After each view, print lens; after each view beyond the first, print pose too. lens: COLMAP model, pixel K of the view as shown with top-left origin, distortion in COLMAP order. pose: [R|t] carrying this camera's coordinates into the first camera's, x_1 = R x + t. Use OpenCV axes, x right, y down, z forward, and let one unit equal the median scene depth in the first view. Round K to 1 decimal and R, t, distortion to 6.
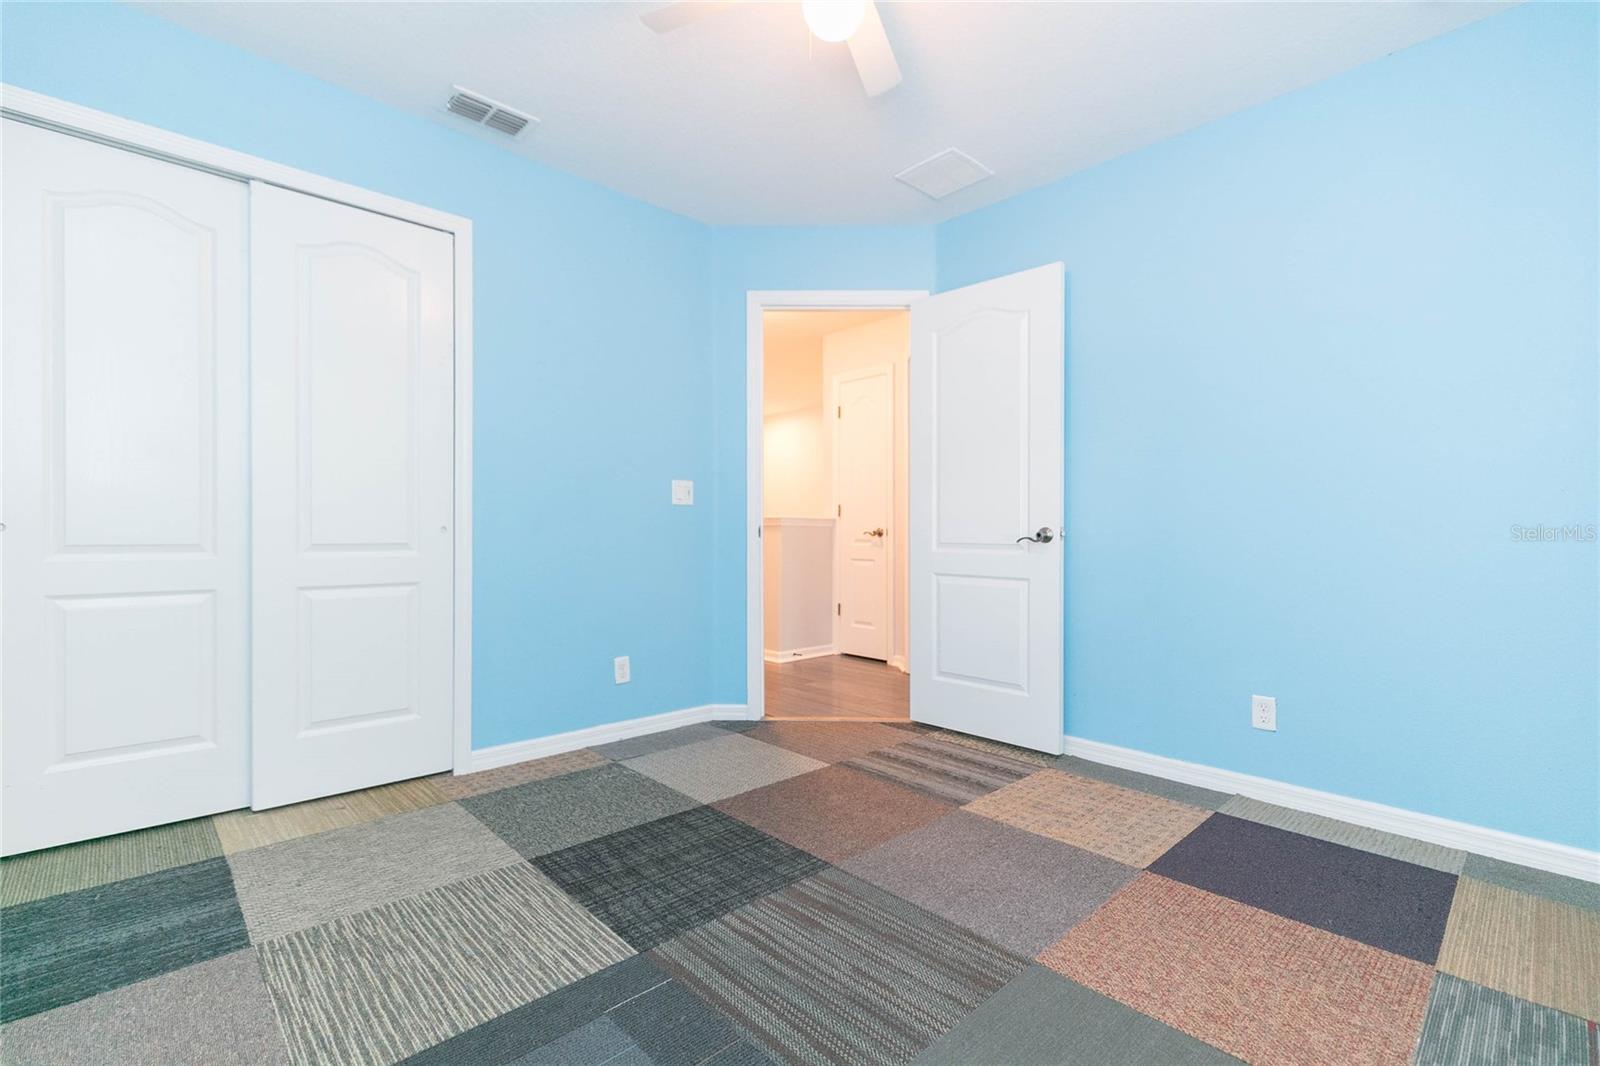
lens RADIAL K [[718.8, 0, 801.7], [0, 718.8, 534.8], [0, 0, 1]] dist [0.005538, 0.000316]
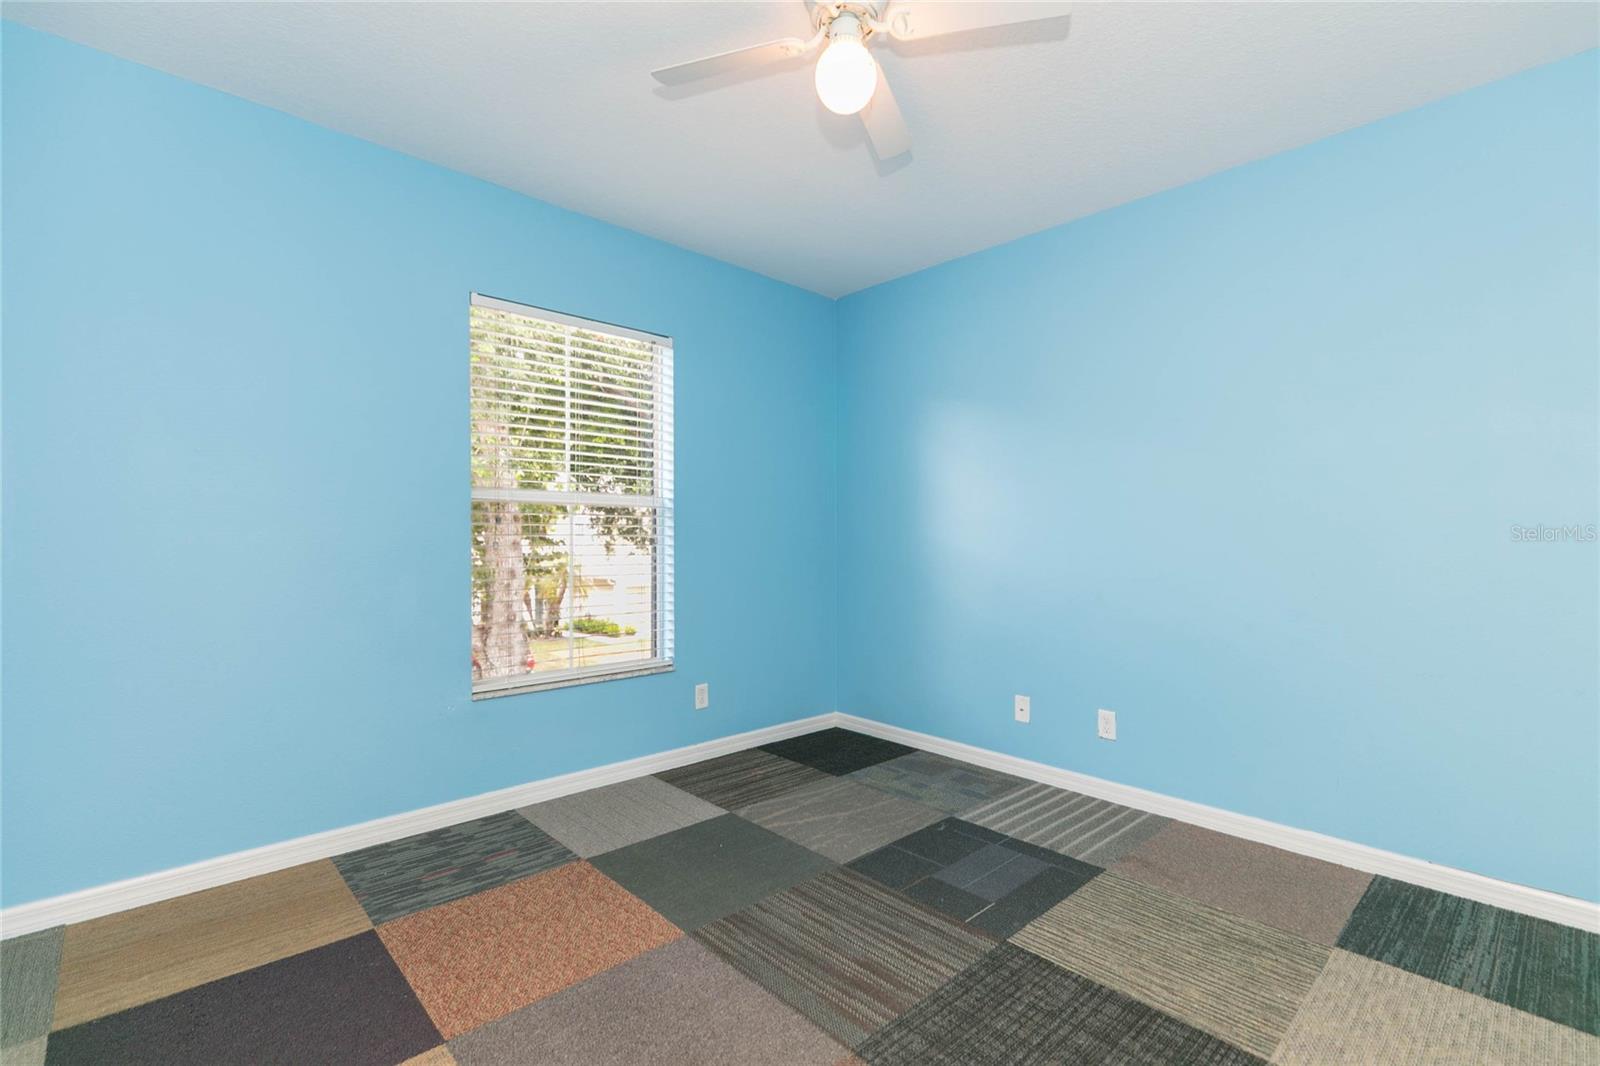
lens RADIAL K [[718.8, 0, 796.9], [0, 718.8, 536.0], [0, 0, 1]] dist [0.005538, 0.000316]
pose [[-0.999860, -0.015145, 0.007150, 0.104263], [-0.015134, 0.999884, 0.001612, -0.080234], [-0.007173, 0.001503, -0.999973, 1.769462]]
